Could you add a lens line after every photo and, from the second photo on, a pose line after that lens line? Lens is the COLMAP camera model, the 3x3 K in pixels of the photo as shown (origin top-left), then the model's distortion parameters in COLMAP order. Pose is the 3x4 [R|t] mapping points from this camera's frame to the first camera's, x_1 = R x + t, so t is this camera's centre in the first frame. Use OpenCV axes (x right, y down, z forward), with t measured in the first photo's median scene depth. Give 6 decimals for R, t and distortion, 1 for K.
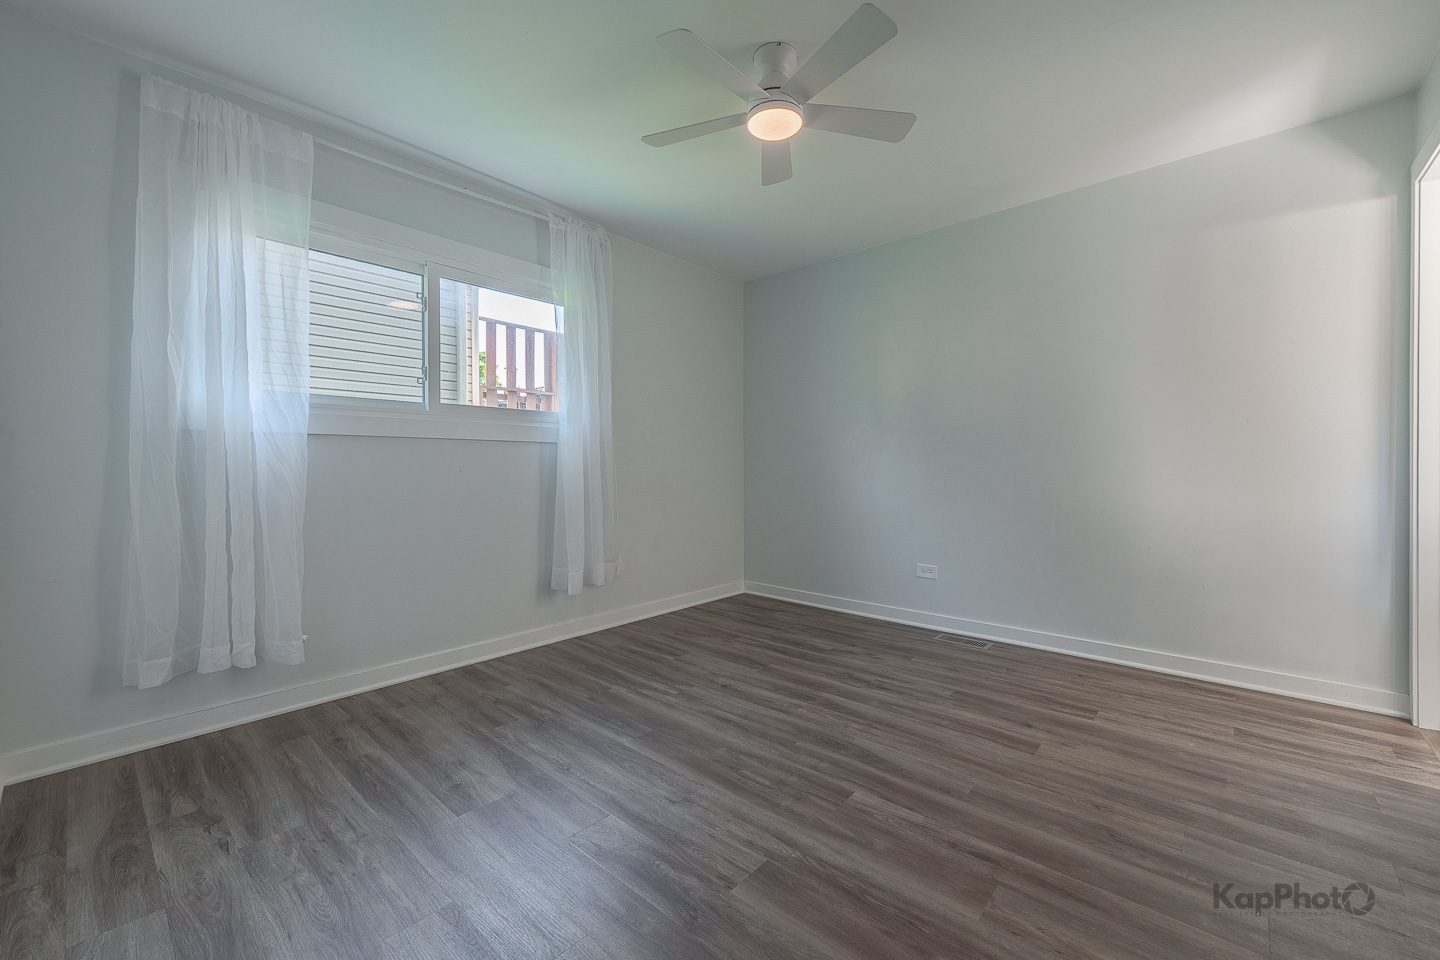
lens RADIAL K [[567.7, 0, 717.9], [0, 567.7, 473.2], [0, 0, 1]] dist [0.010626, -0.002617]
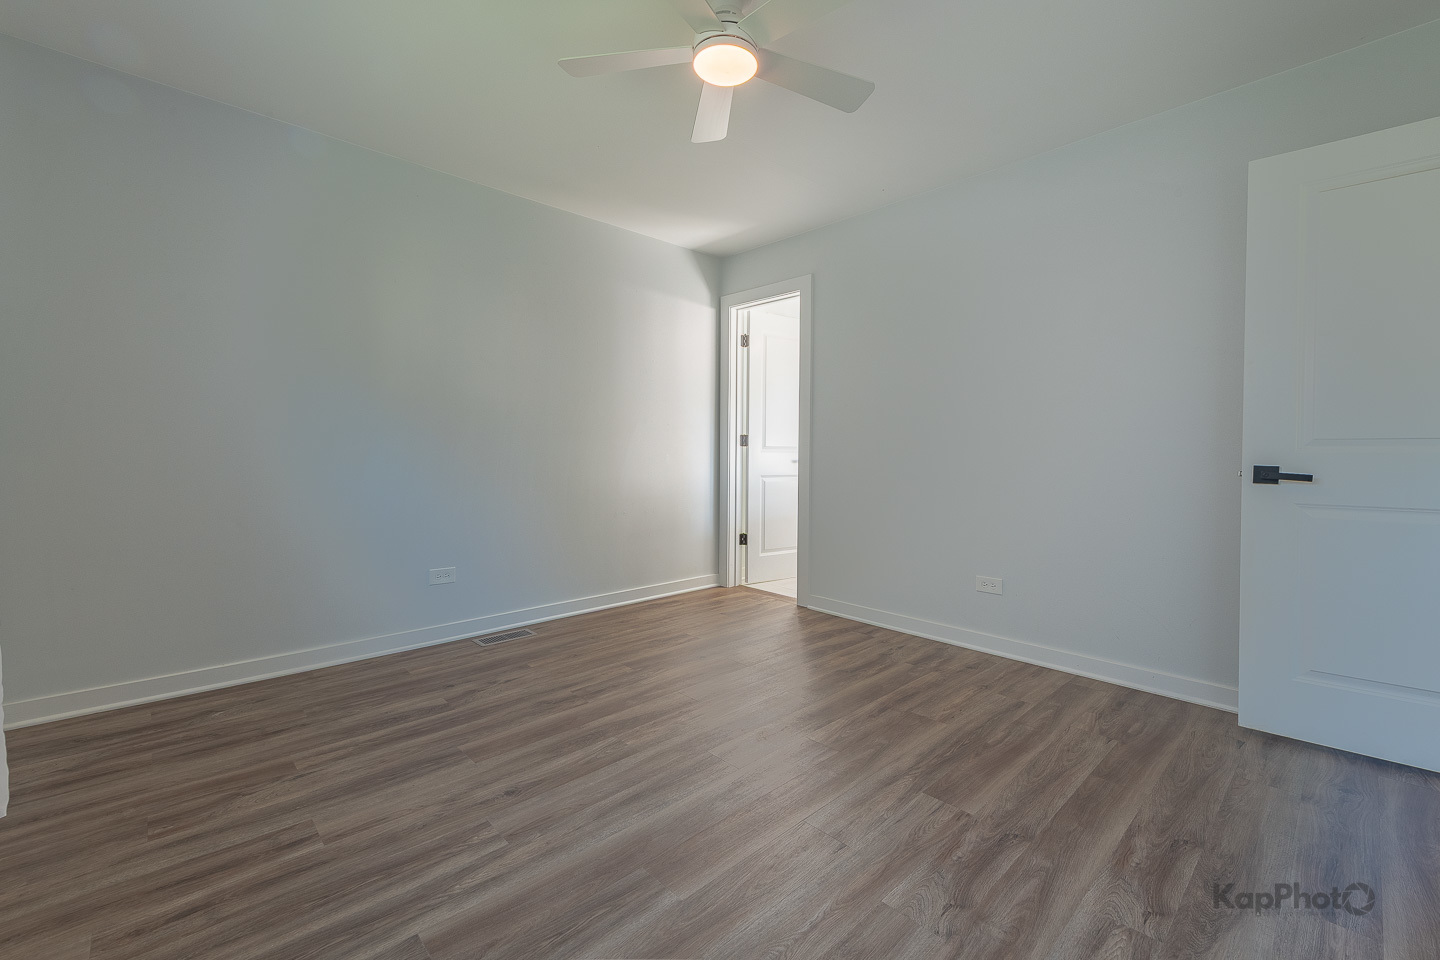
lens RADIAL K [[567.7, 0, 727.9], [0, 567.7, 452.0], [0, 0, 1]] dist [0.010626, -0.002617]
pose [[0.116444, 0.002030, 0.993195, -0.563512], [0.007992, 0.999964, -0.002981, -0.007247], [-0.993165, 0.008285, 0.116423, 0.633692]]
